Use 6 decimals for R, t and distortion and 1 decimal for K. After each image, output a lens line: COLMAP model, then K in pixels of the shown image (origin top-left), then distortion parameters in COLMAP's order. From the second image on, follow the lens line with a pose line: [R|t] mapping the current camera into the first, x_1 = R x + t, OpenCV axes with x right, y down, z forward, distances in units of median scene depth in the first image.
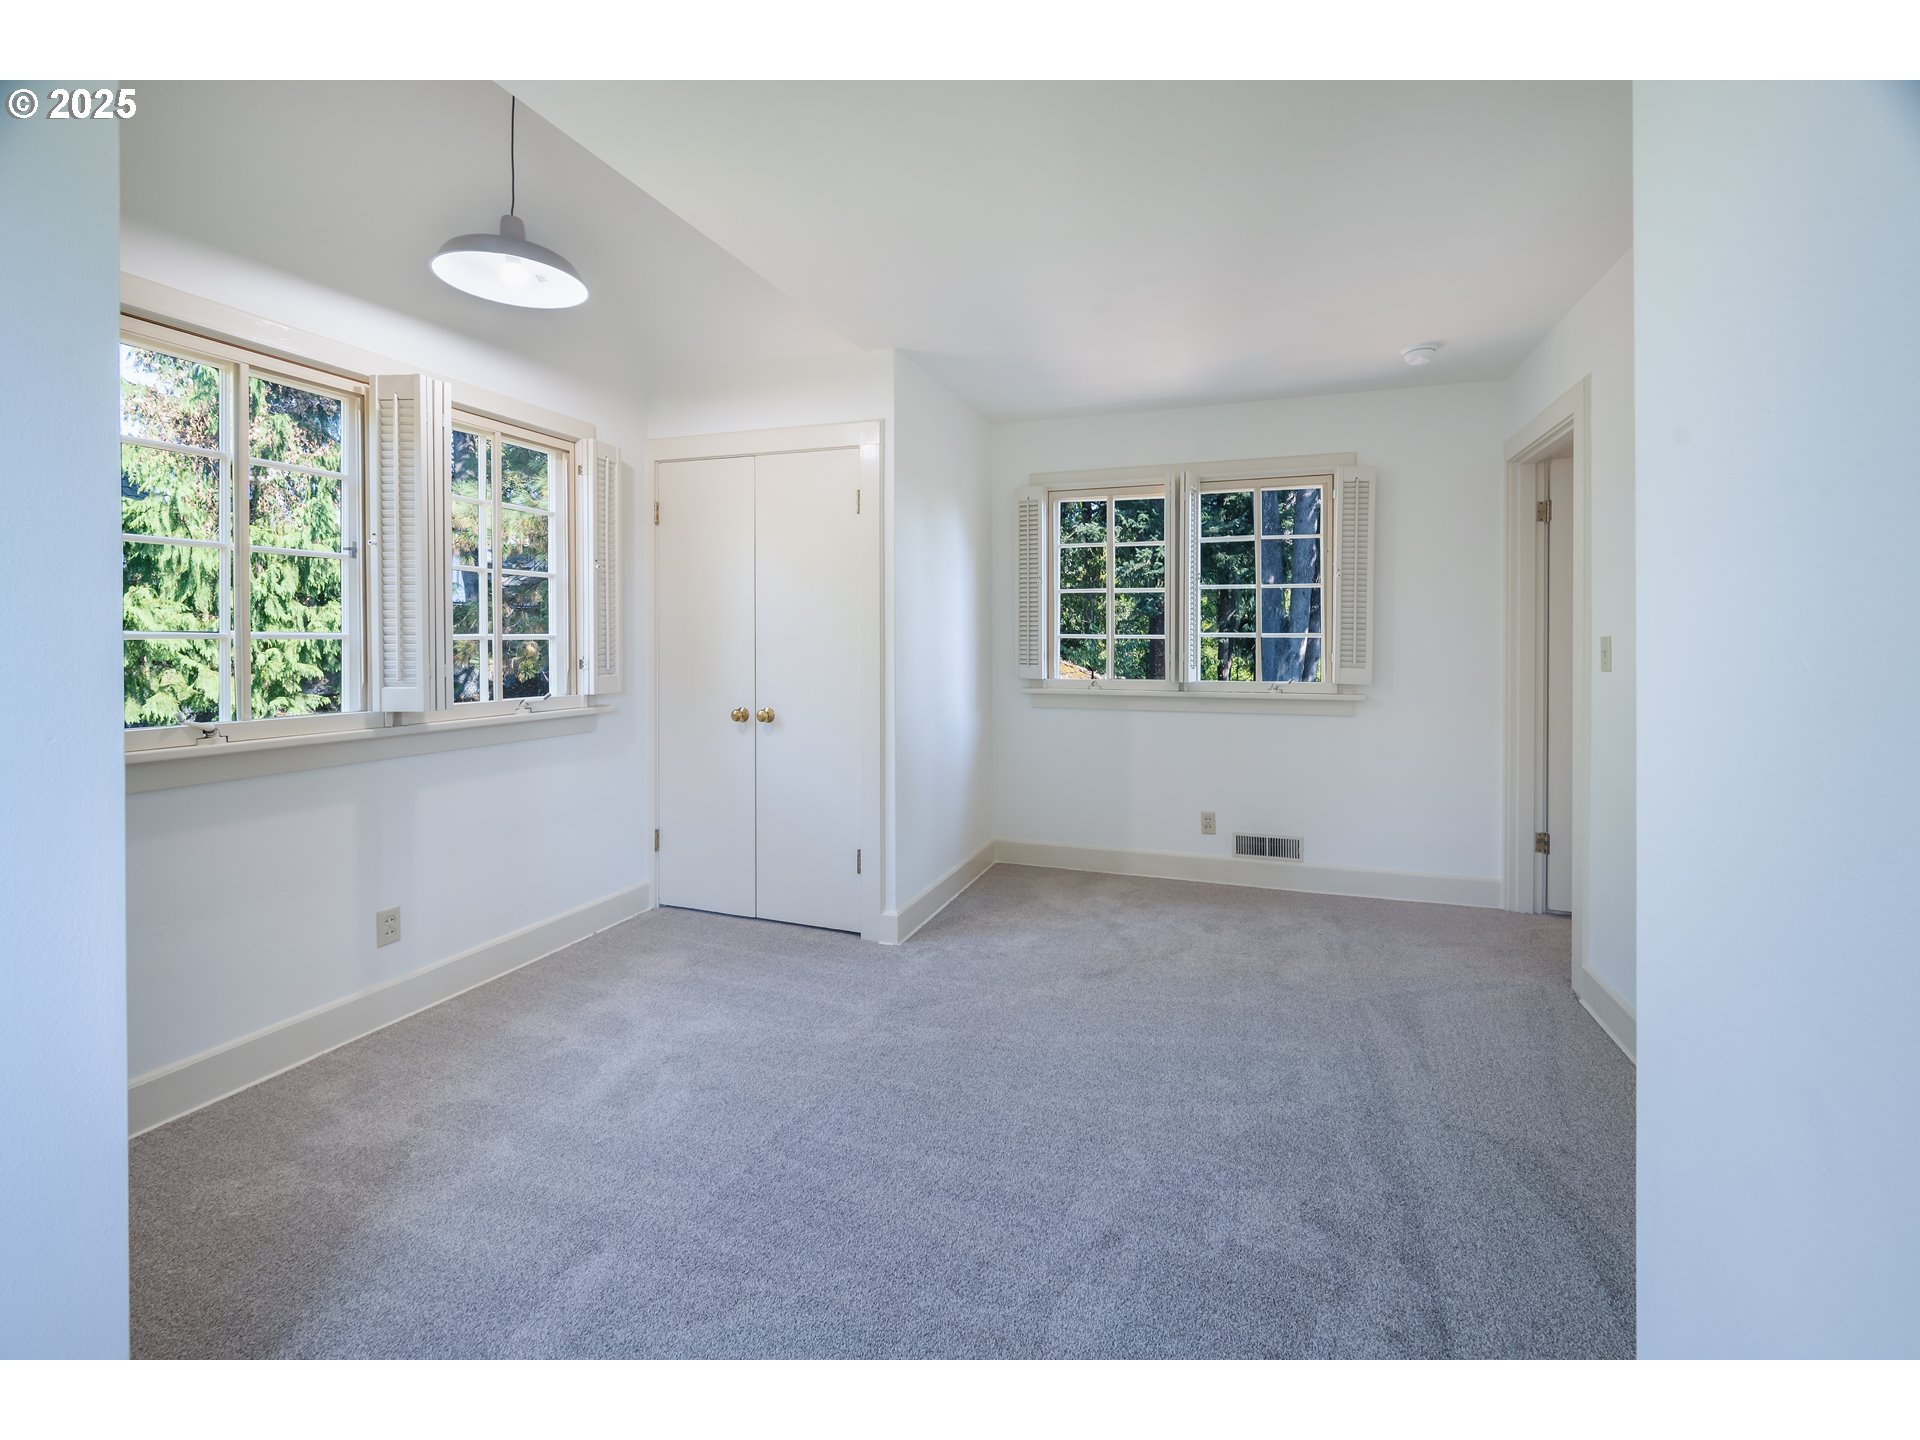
lens RADIAL K [[765.1, 0, 987.9], [0, 765.1, 644.4], [0, 0, 1]] dist [-0.001769, 0.000075]
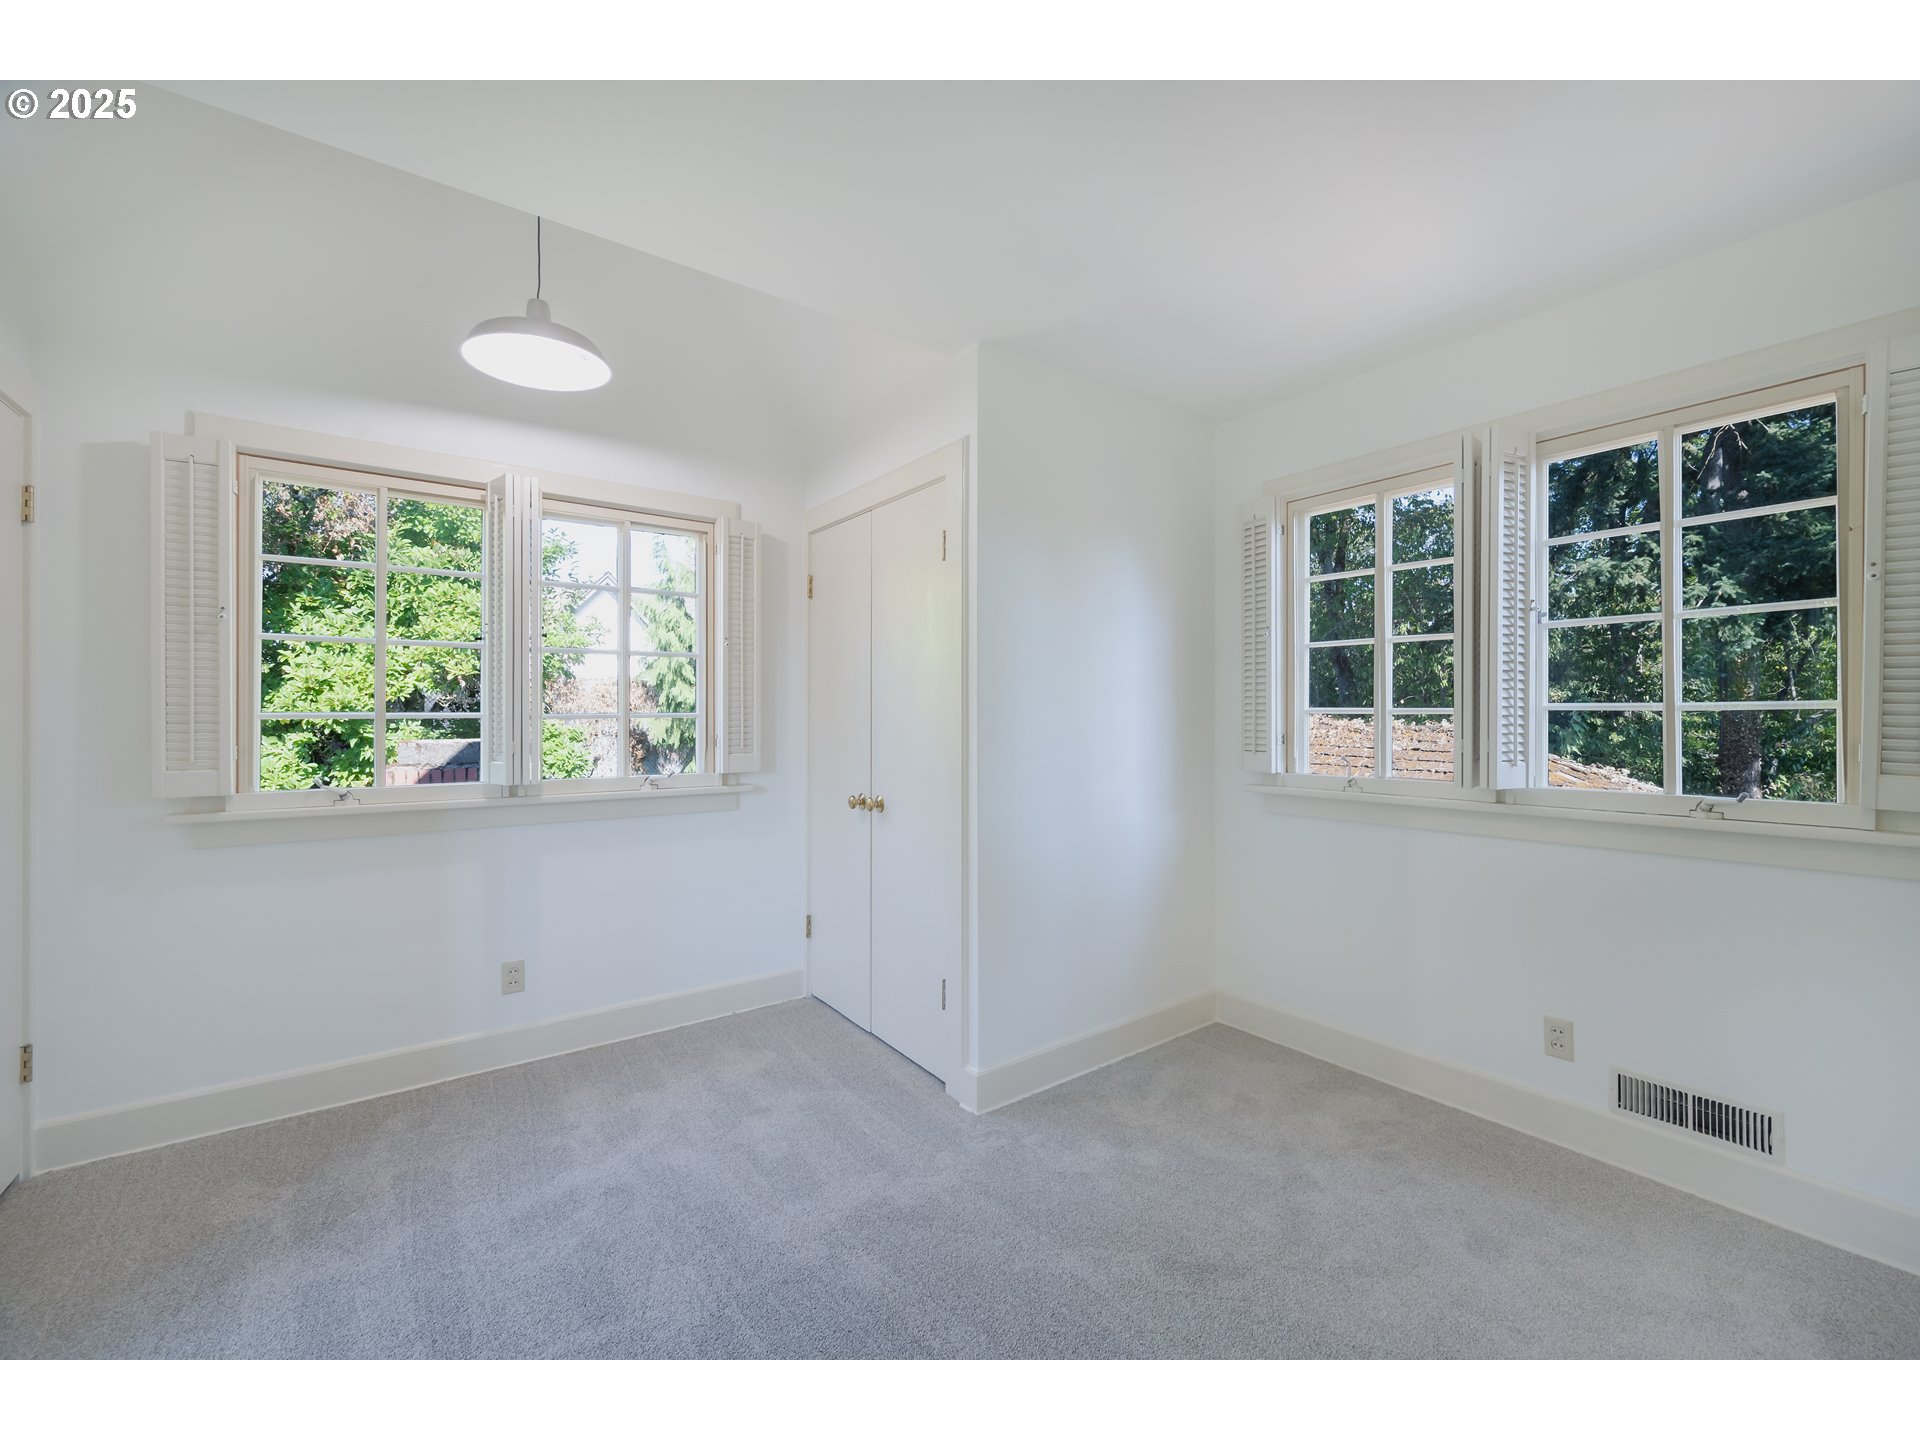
lens RADIAL K [[765.1, 0, 957.3], [0, 765.1, 719.9], [0, 0, 1]] dist [-0.001769, 0.000075]
pose [[0.828281, -0.000506, -0.560313, 0.291567], [-0.001027, 0.999997, -0.002421, -0.001770], [0.560312, 0.002581, 0.828277, 0.344042]]
